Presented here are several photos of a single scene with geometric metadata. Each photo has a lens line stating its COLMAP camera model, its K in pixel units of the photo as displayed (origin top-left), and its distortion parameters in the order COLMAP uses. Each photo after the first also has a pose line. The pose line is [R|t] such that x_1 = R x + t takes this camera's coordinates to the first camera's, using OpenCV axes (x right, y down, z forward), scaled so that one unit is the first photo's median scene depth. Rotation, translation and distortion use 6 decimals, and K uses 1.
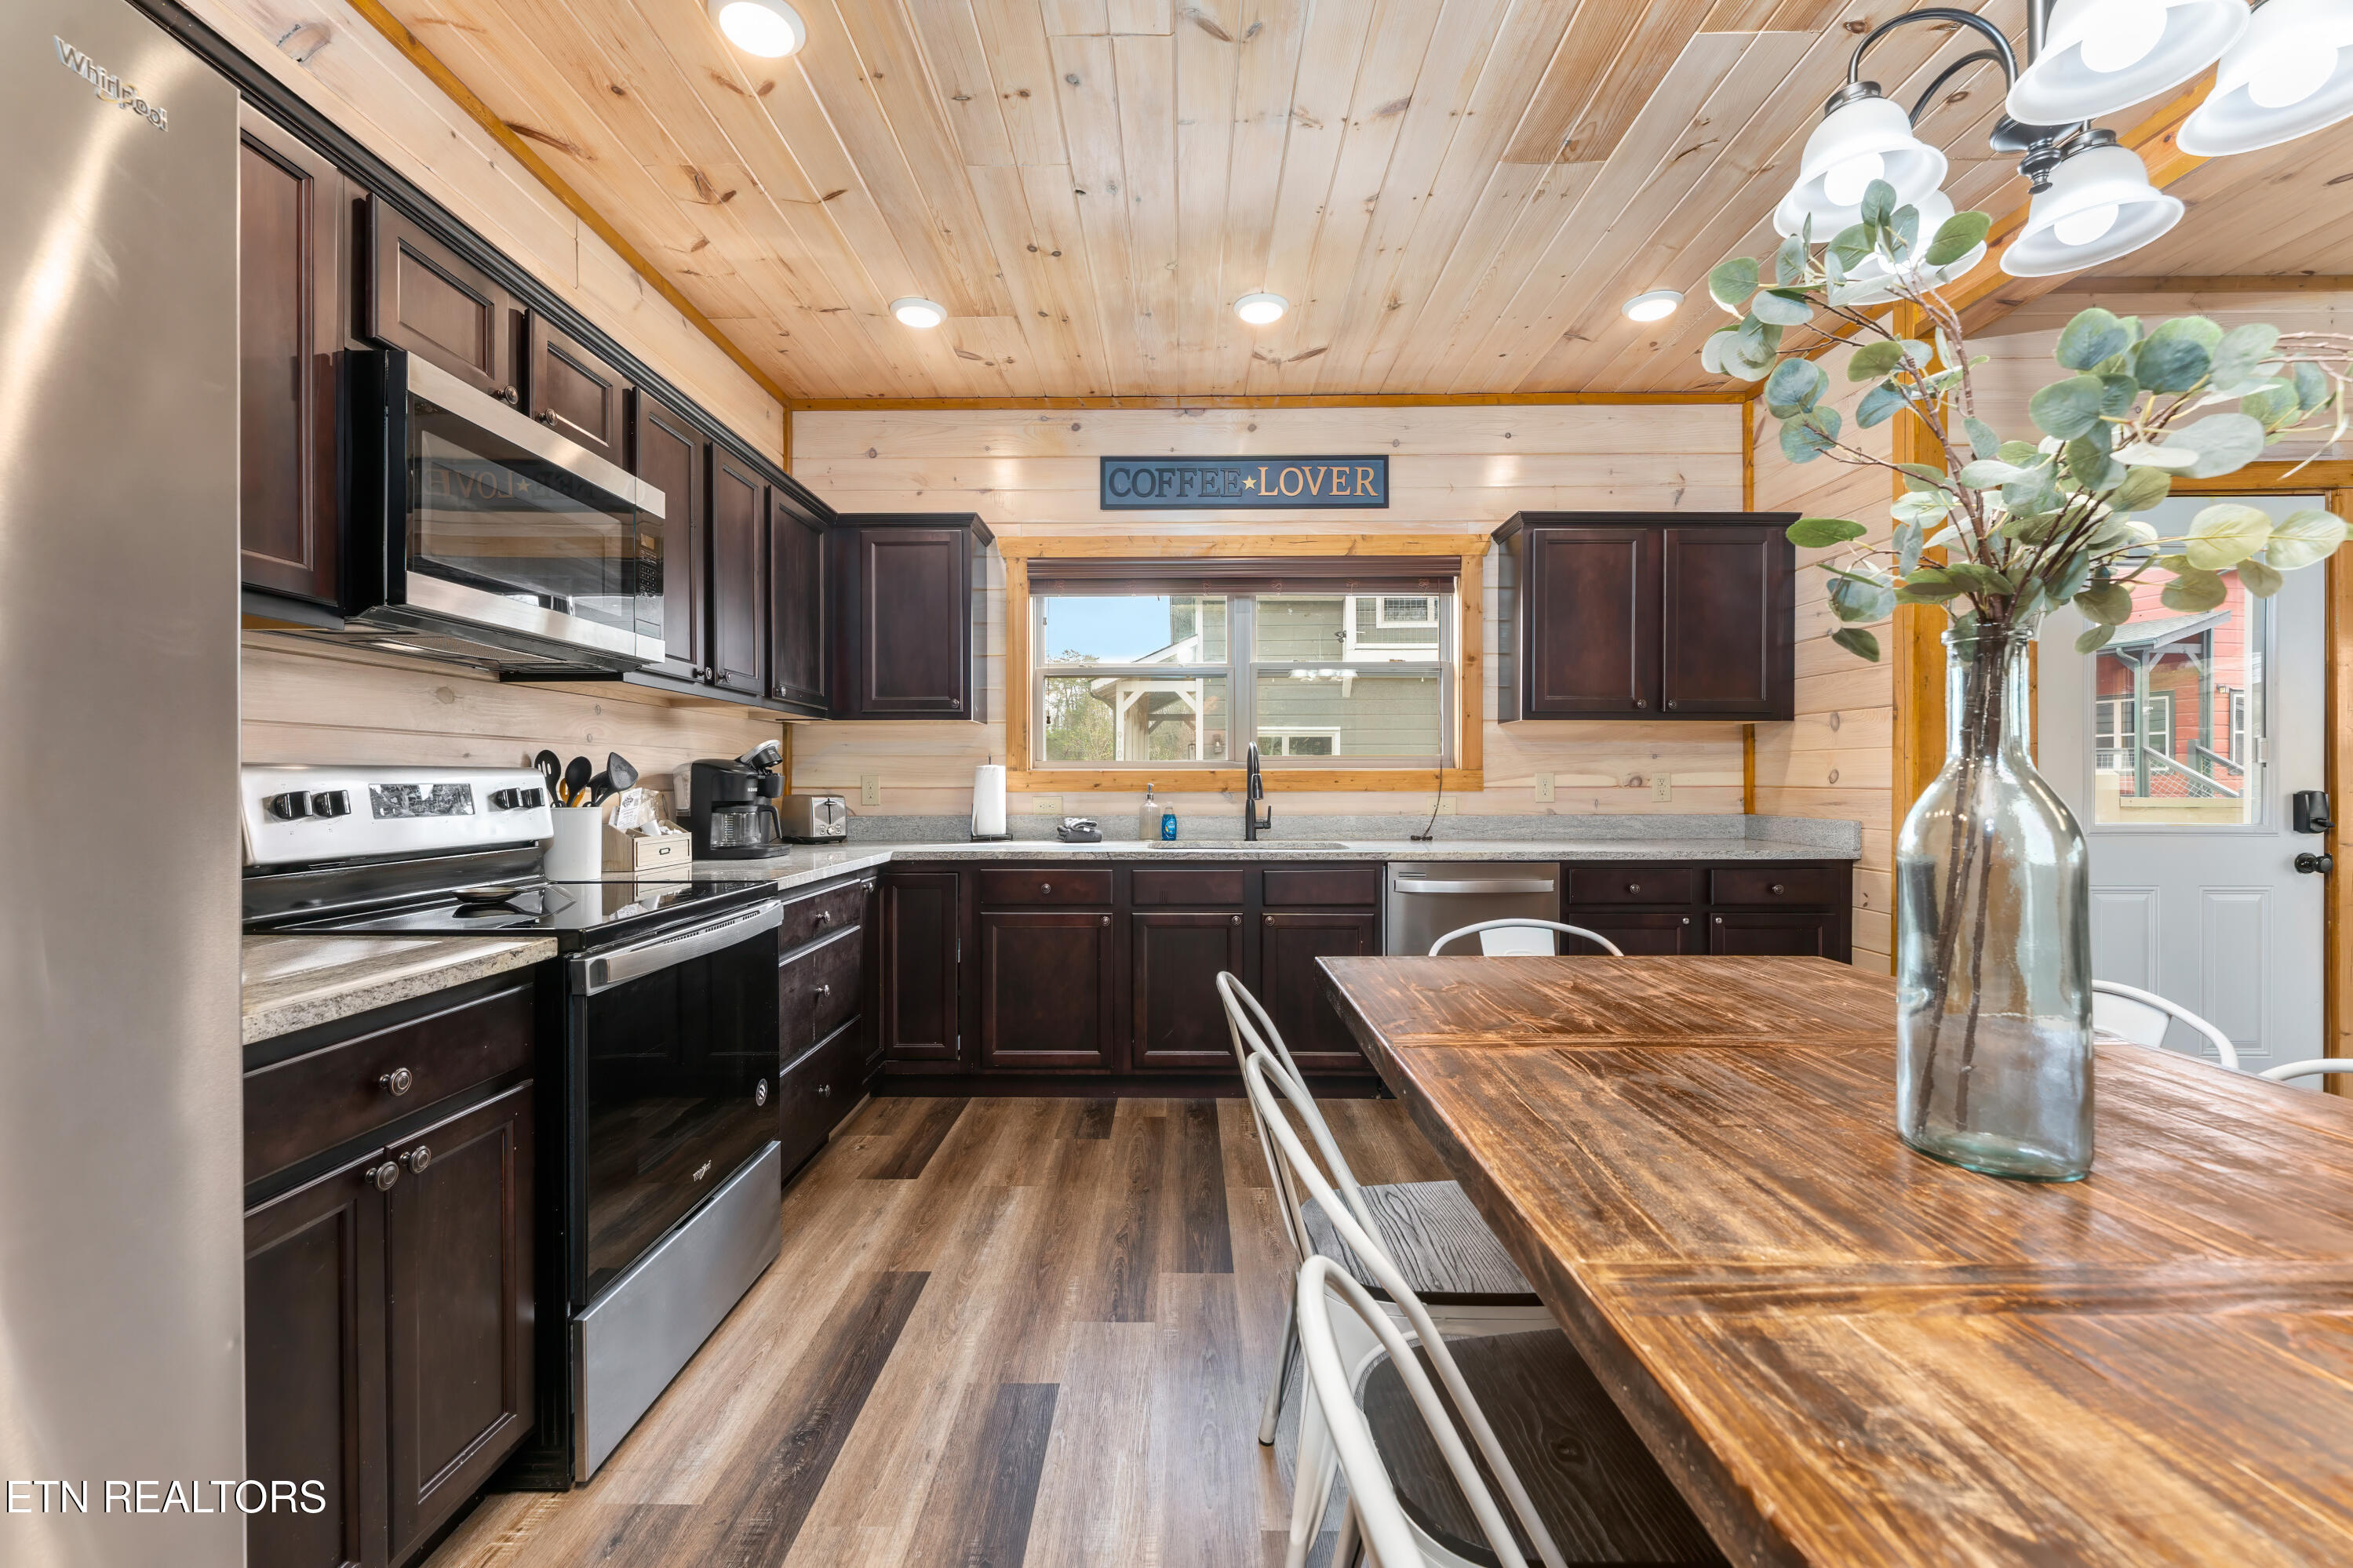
lens RADIAL K [[957.9, 0, 1195.1], [0, 957.9, 780.5], [0, 0, 1]] dist [0.001272, -0.000136]
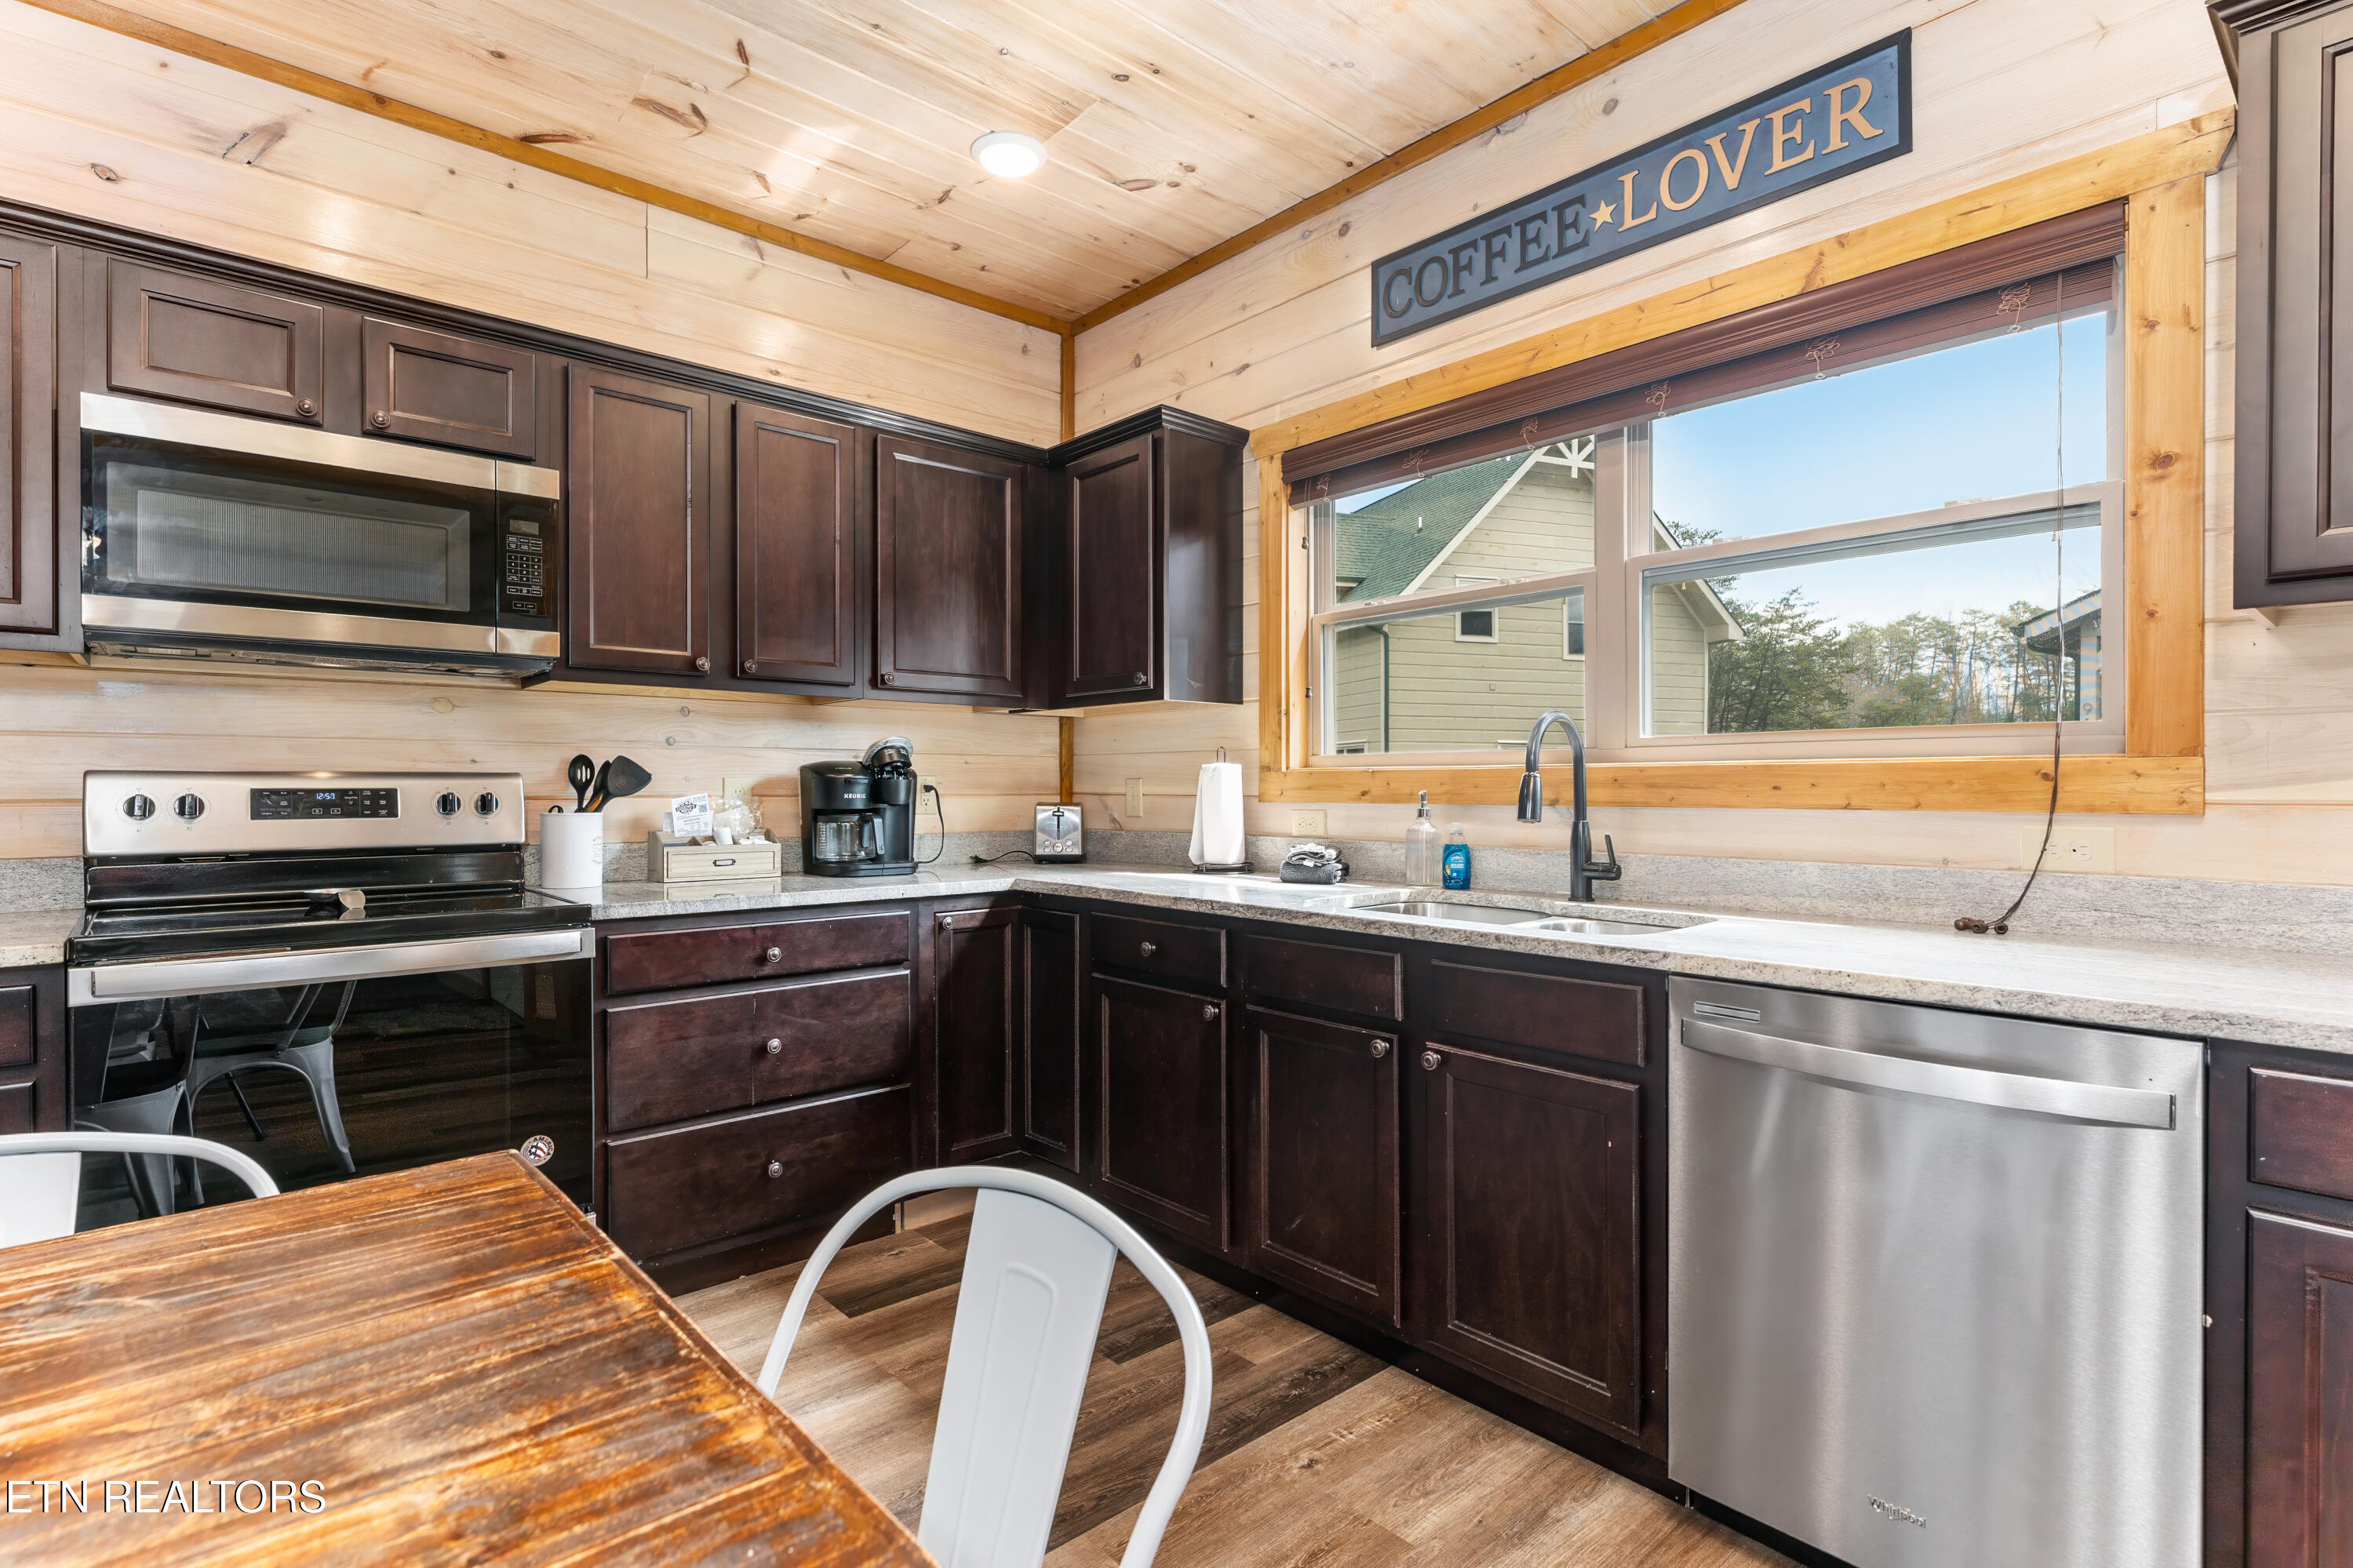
lens RADIAL K [[1139.2, 0, 1140.8], [0, 1139.2, 791.9], [0, 0, 1]] dist [-0.003290, 0.000324]
pose [[0.657163, 0.004338, -0.753736, 0.389875], [0.000176, 0.999983, 0.005909, 0.000099], [0.753748, -0.004016, 0.657151, 0.436034]]
